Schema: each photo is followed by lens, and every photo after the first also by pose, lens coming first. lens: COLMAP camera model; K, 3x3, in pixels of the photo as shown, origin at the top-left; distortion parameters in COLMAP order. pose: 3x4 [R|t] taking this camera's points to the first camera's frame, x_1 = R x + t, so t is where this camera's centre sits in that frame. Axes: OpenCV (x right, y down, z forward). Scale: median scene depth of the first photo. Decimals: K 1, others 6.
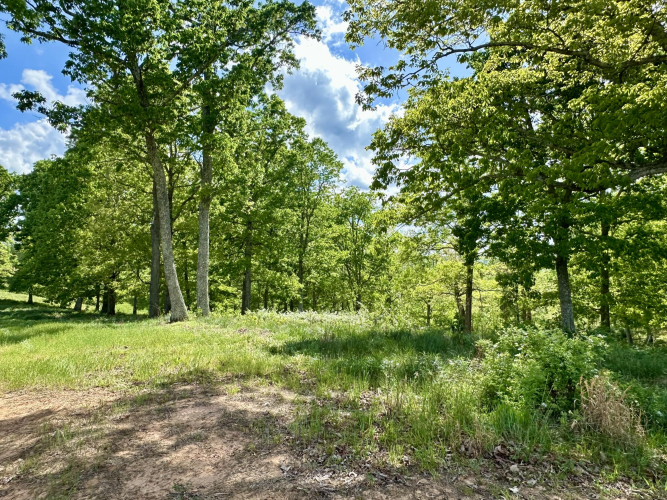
lens RADIAL K [[431.2, 0, 330.9], [0, 431.2, 252.0], [0, 0, 1]] dist [-0.011486, 0.003801]
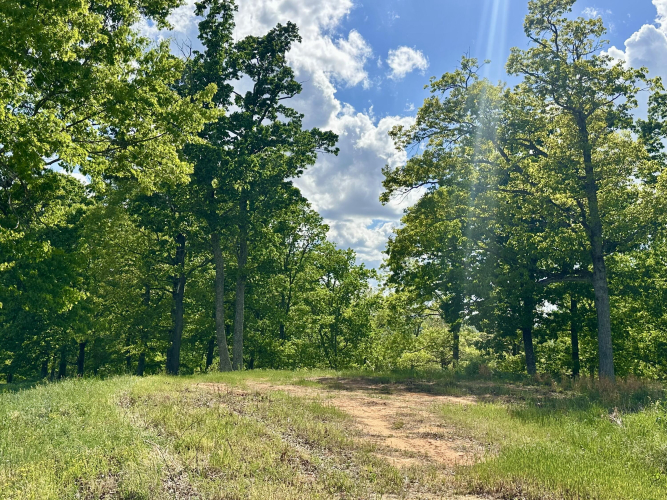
lens RADIAL K [[641.5, 0, 348.6], [0, 641.5, 247.8], [0, 0, 1]] dist [0.233001, -0.500543]
pose [[0.990034, 0.020450, 0.139338, -0.177648], [-0.007161, 0.995431, -0.095212, -0.024830], [-0.140648, 0.093266, 0.985657, -0.600283]]
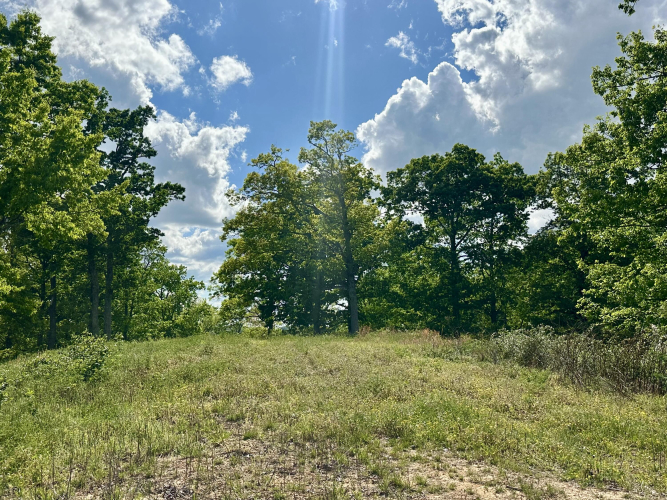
lens RADIAL K [[641.5, 0, 348.6], [0, 641.5, 247.8], [0, 0, 1]] dist [0.233001, -0.500543]
pose [[0.912190, 0.022530, 0.409149, -0.347840], [0.023385, 0.993998, -0.106871, 0.000700], [-0.409101, 0.107055, 0.906188, -1.169314]]
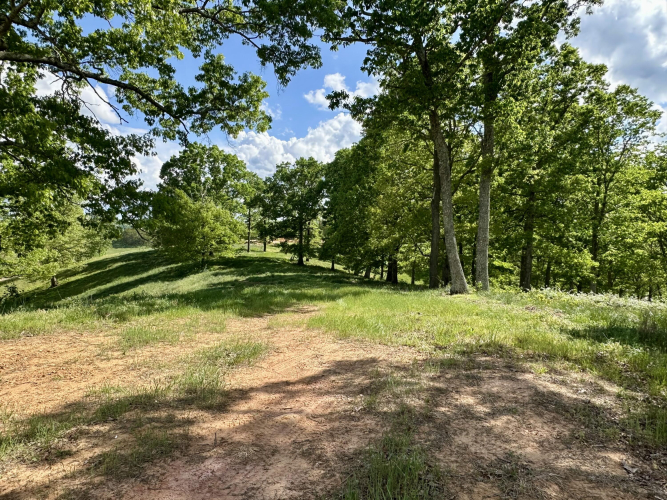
lens RADIAL K [[431.2, 0, 330.9], [0, 431.2, 252.0], [0, 0, 1]] dist [-0.011486, 0.003801]
pose [[0.818782, 0.023740, -0.573614, -0.014372], [0.010514, 0.998357, 0.056327, 0.001184], [0.574009, -0.052151, 0.817187, -0.004149]]
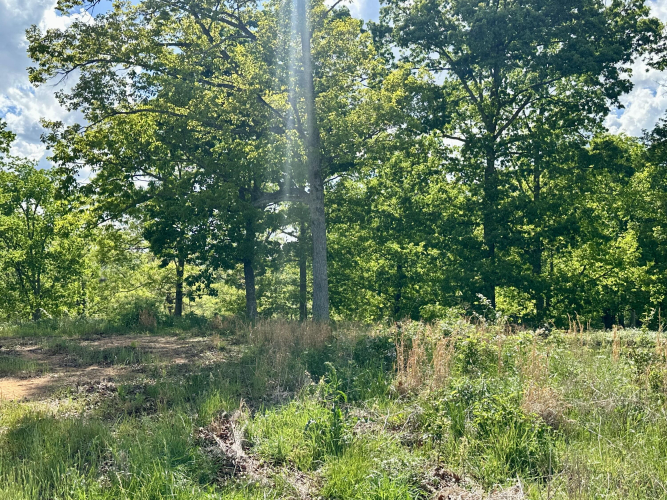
lens RADIAL K [[652.1, 0, 335.8], [0, 652.1, 249.4], [0, 0, 1]] dist [0.172260, -0.326542]
pose [[0.882453, -0.001190, 0.470398, -0.035311], [-0.000884, 0.999991, 0.004188, -0.012670], [-0.470399, -0.004111, 0.882444, -0.422612]]
